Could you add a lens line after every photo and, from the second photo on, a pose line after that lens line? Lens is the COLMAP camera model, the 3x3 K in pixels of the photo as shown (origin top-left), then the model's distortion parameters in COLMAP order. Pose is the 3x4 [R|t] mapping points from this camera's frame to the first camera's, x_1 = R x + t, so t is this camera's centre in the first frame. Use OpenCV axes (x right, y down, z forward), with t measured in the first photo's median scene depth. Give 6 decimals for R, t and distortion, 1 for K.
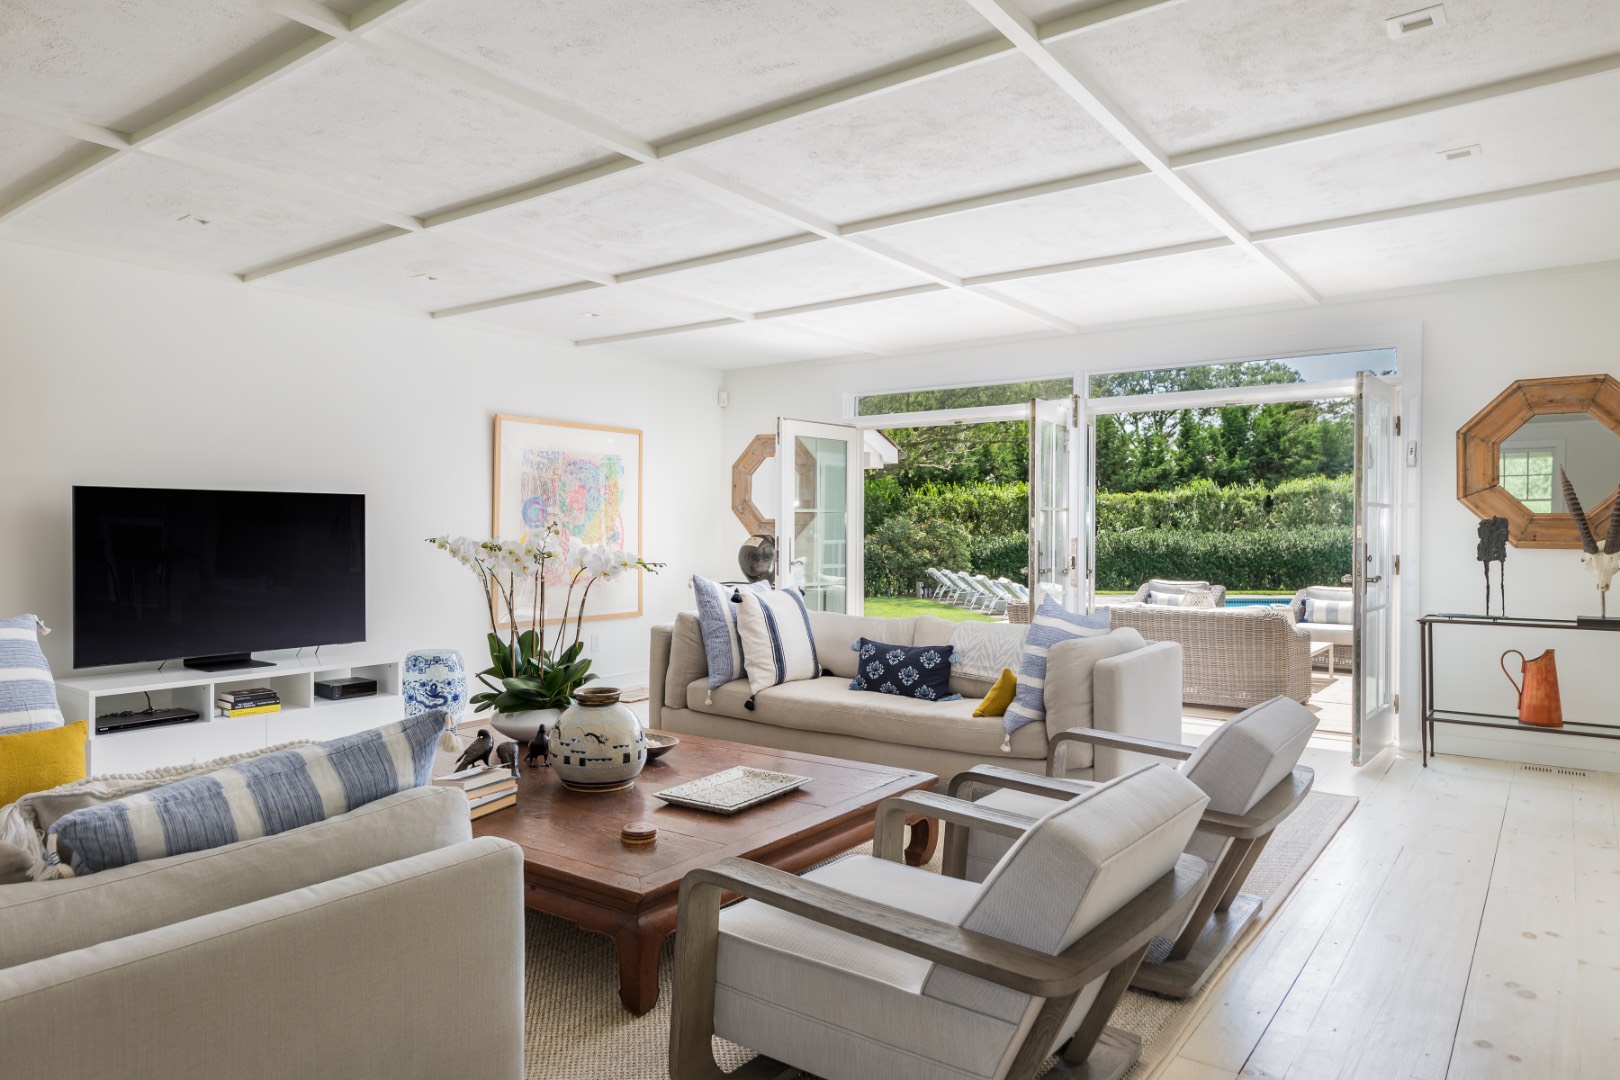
lens RADIAL K [[1044.3, 0, 802.7], [0, 1044.3, 537.7], [0, 0, 1]] dist [0.015747, 0.001297]
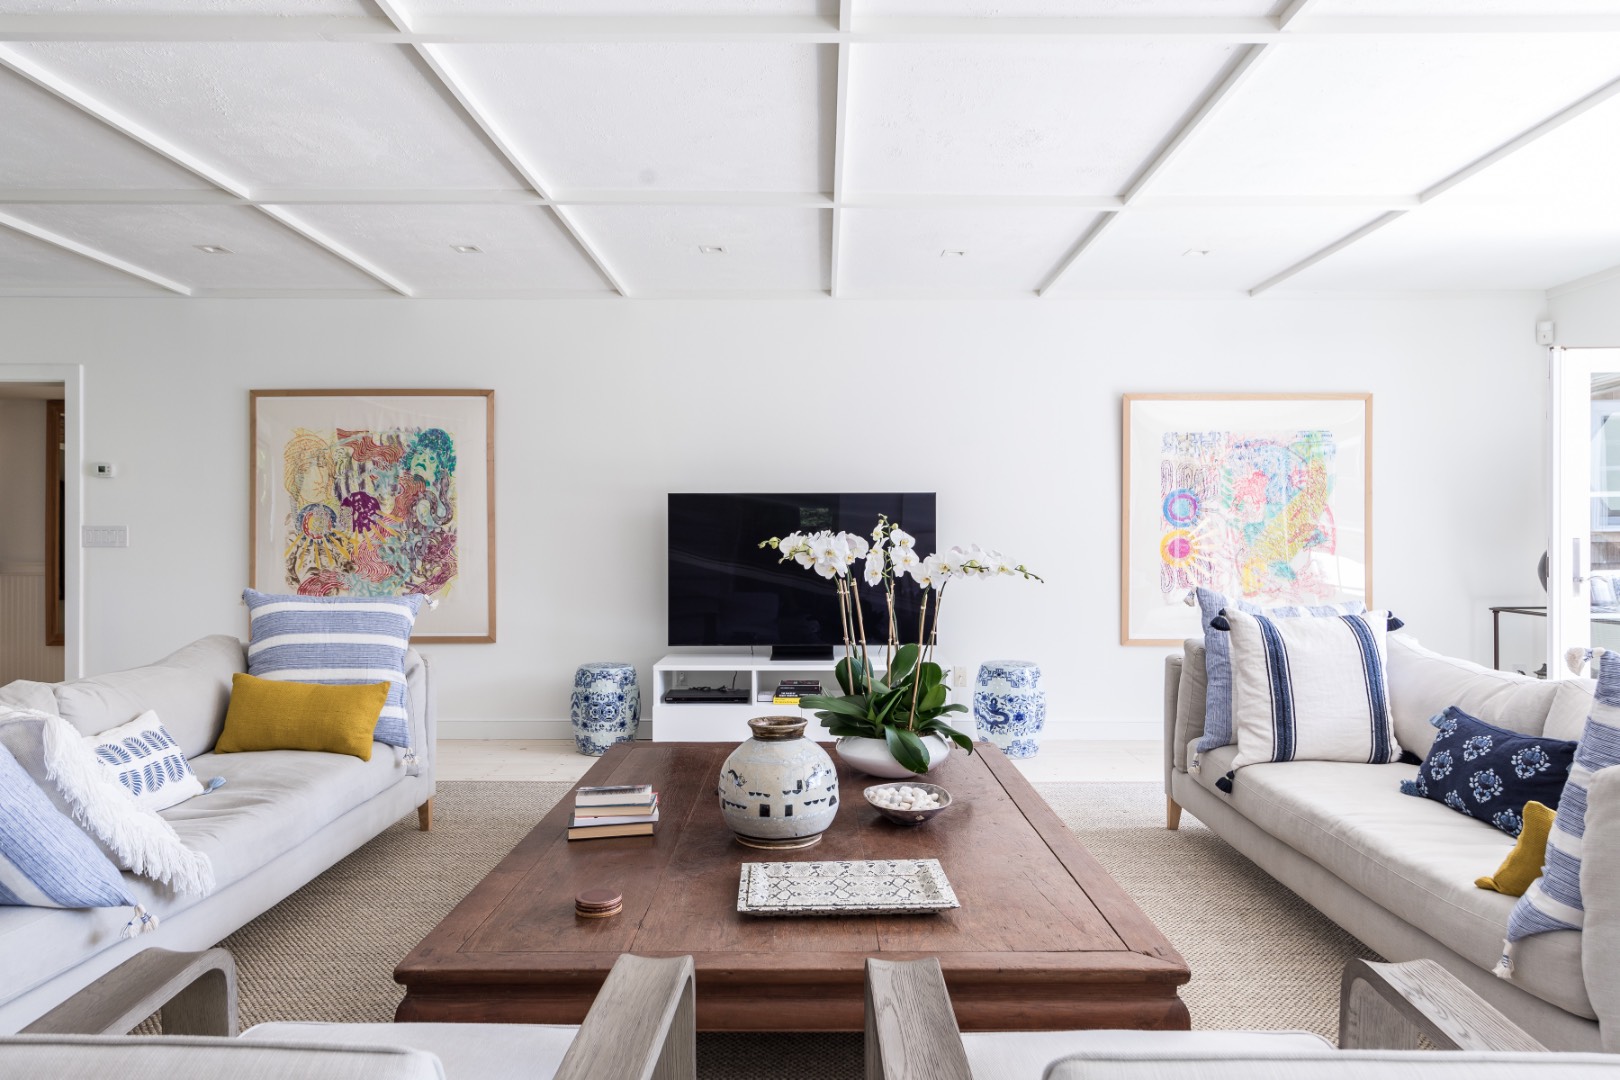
lens RADIAL K [[1044.3, 0, 810.7], [0, 1044.3, 535.8], [0, 0, 1]] dist [0.015747, 0.001297]
pose [[0.585113, -0.005782, -0.810931, 0.332057], [-0.002568, 0.999956, -0.008982, 0.007862], [0.810948, 0.007338, 0.585072, 0.384922]]
